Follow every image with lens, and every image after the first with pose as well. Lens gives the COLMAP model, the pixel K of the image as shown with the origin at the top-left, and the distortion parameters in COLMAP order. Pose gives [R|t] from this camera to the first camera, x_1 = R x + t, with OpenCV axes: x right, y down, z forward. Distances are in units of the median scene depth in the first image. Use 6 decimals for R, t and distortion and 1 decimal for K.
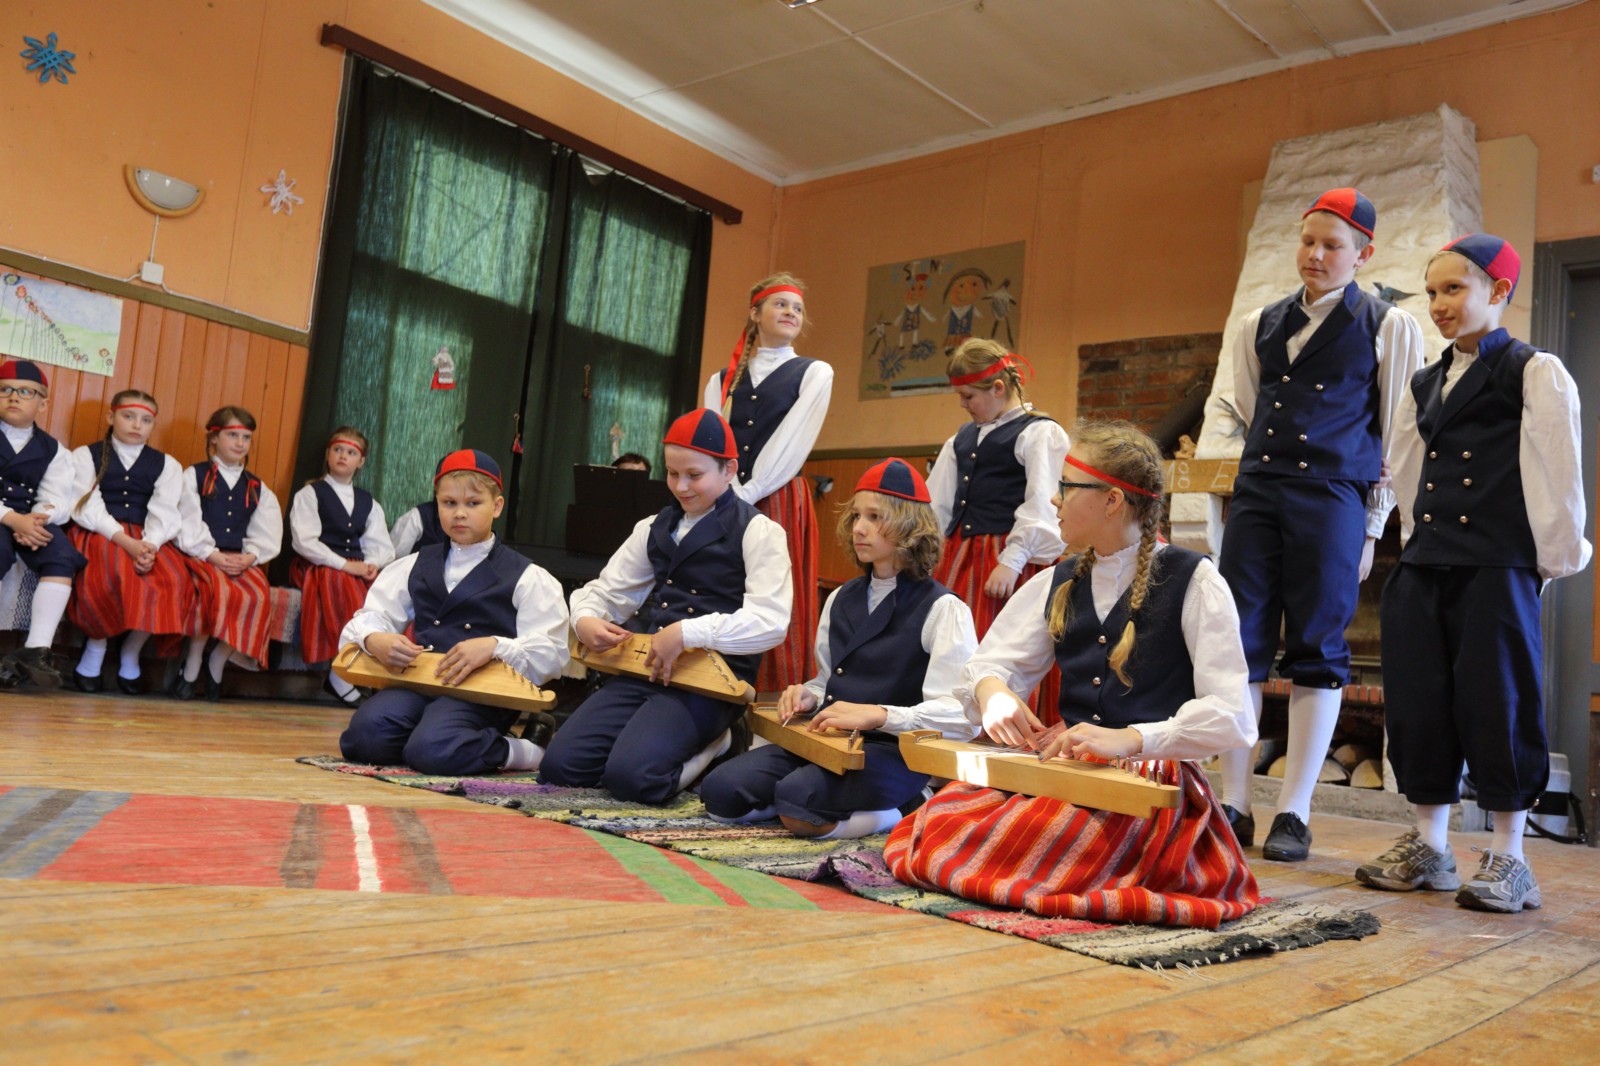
lens RADIAL K [[1308.2, 0, 838.5], [0, 1308.2, 550.9], [0, 0, 1]] dist [0.006748, -0.003009]
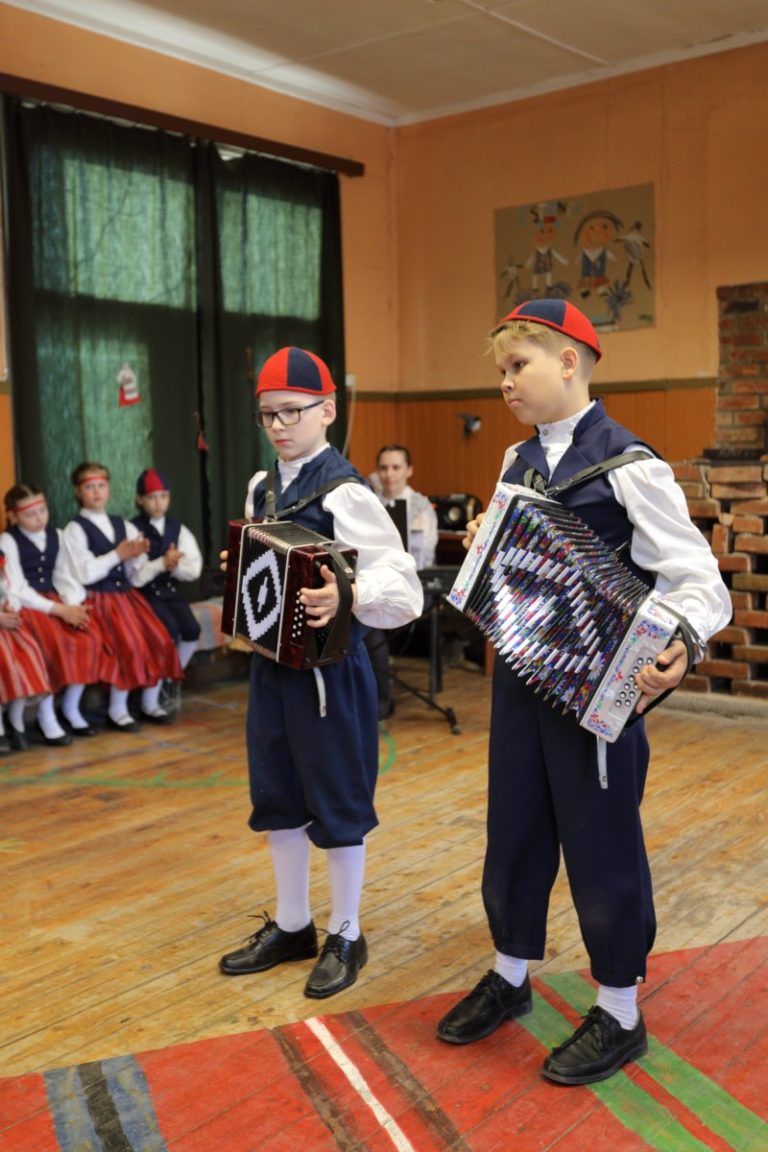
lens RADIAL K [[1199.2, 0, 415.6], [0, 1199.2, 557.5], [0, 0, 1]] dist [-0.000417, 0.000000]
pose [[0.993584, -0.111564, 0.018548, -0.100096], [0.106252, 0.977008, 0.184840, -0.149007], [-0.038743, -0.181683, 0.982594, 0.020295]]
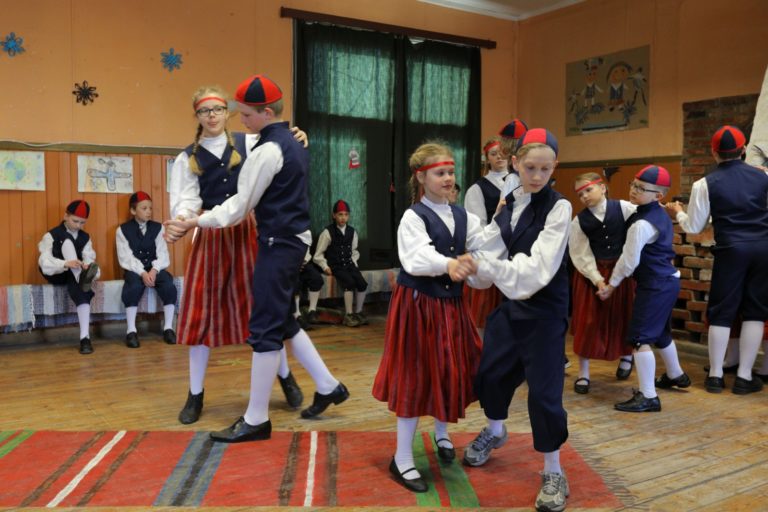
lens RADIAL K [[708.0, 0, 383.2], [0, 708.0, 250.2], [0, 0, 1]] dist [-0.000336, 0.000000]
pose [[0.949603, -0.065148, -0.306610, 0.077776], [0.106286, 0.987137, 0.119435, -0.117837], [0.294885, -0.146004, 0.944312, -0.077164]]
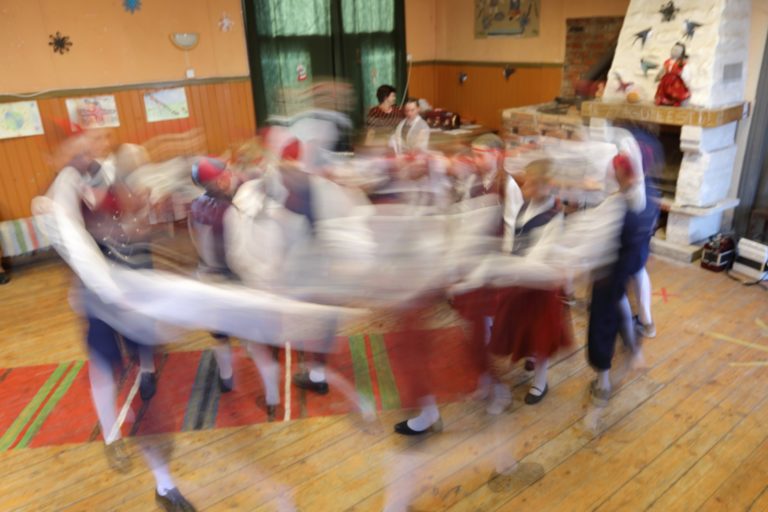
lens RADIAL K [[561.4, 0, 390.5], [0, 561.4, 246.3], [0, 0, 1]] dist [-0.000550, 0.002915]
pose [[0.969337, -0.042093, -0.242101, 0.109788], [0.142409, 0.899135, 0.413855, -0.247349], [0.200262, -0.435643, 0.877559, -0.065260]]
